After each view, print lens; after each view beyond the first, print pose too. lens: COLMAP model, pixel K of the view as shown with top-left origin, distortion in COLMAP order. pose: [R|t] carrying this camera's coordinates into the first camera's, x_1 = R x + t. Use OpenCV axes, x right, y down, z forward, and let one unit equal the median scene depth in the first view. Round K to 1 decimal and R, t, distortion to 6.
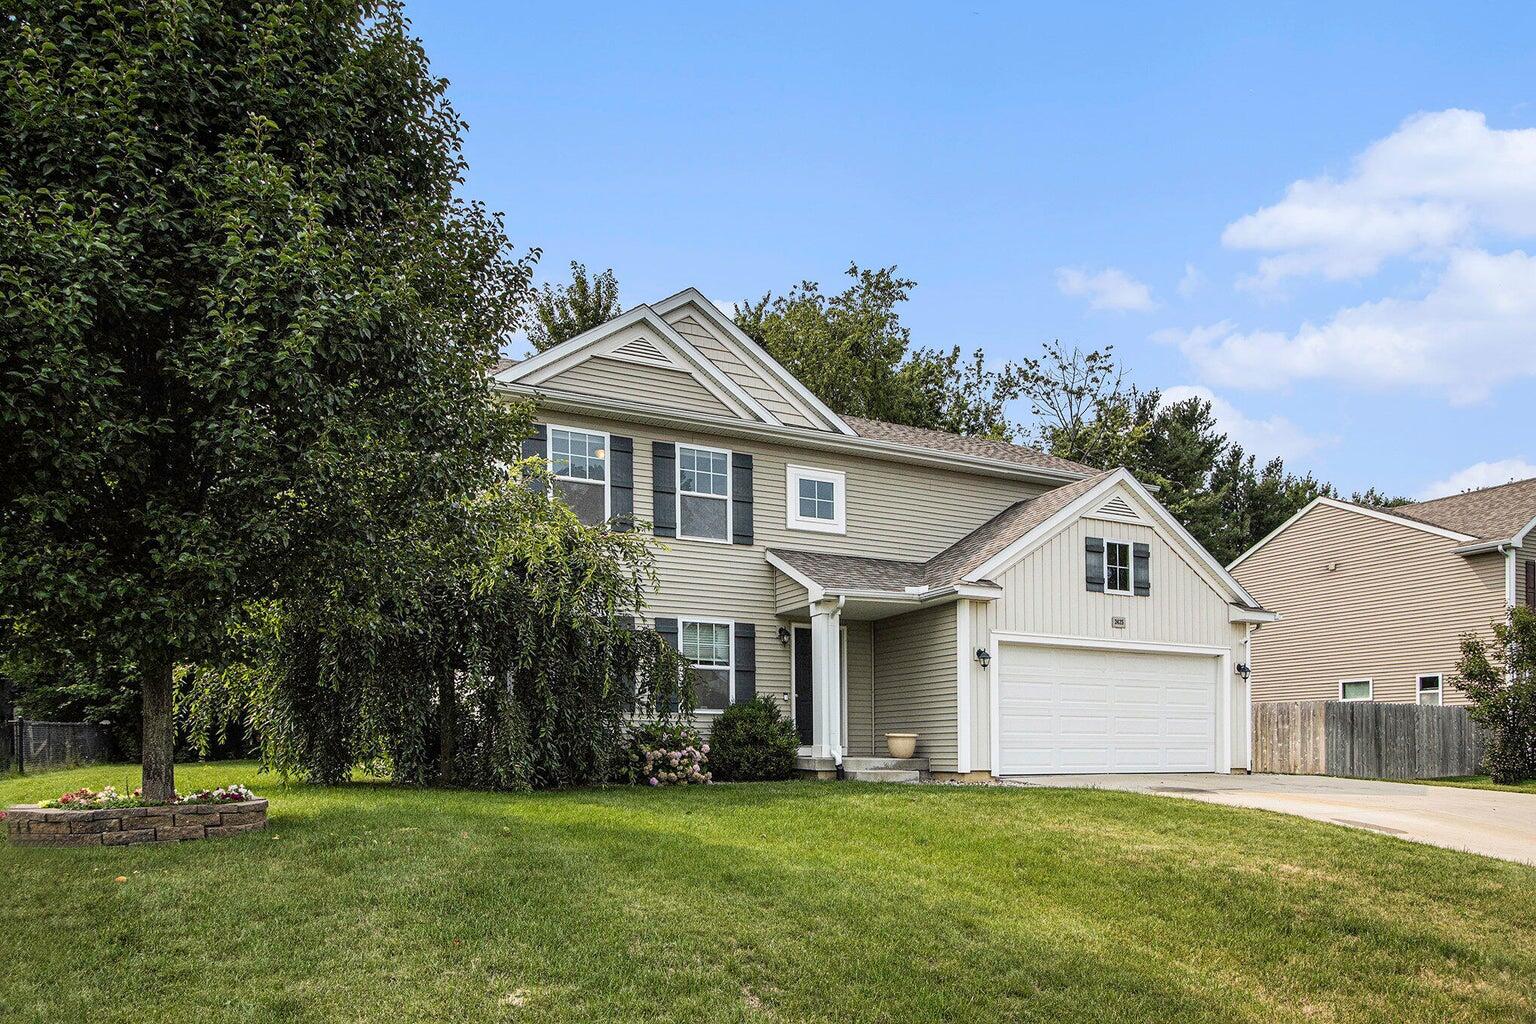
lens RADIAL K [[1060.6, 0, 768.0], [0, 1060.6, 512.0], [0, 0, 1]] dist [-0.002449, -0.000565]
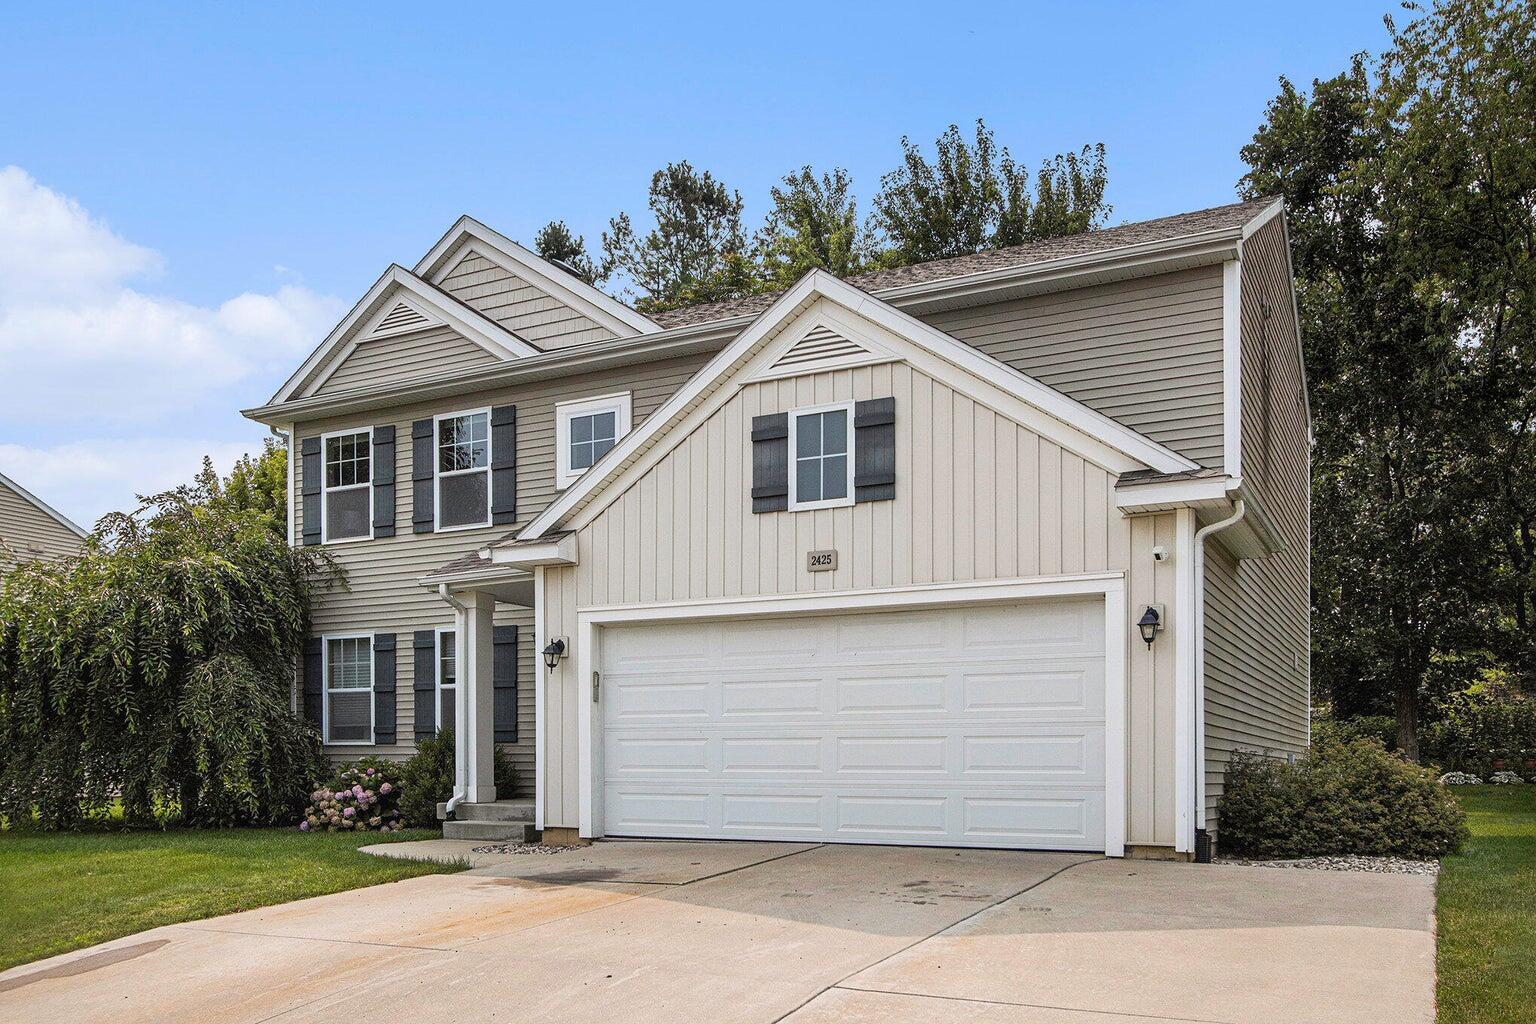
lens RADIAL K [[1298.1, 0, 768.0], [0, 1298.1, 512.0], [0, 0, 1]] dist [0.007346, 0.001128]
pose [[0.557696, -0.157723, -0.814923, 0.847233], [0.183854, 0.980867, -0.064019, 0.116763], [0.809428, -0.114124, 0.576023, 0.607873]]
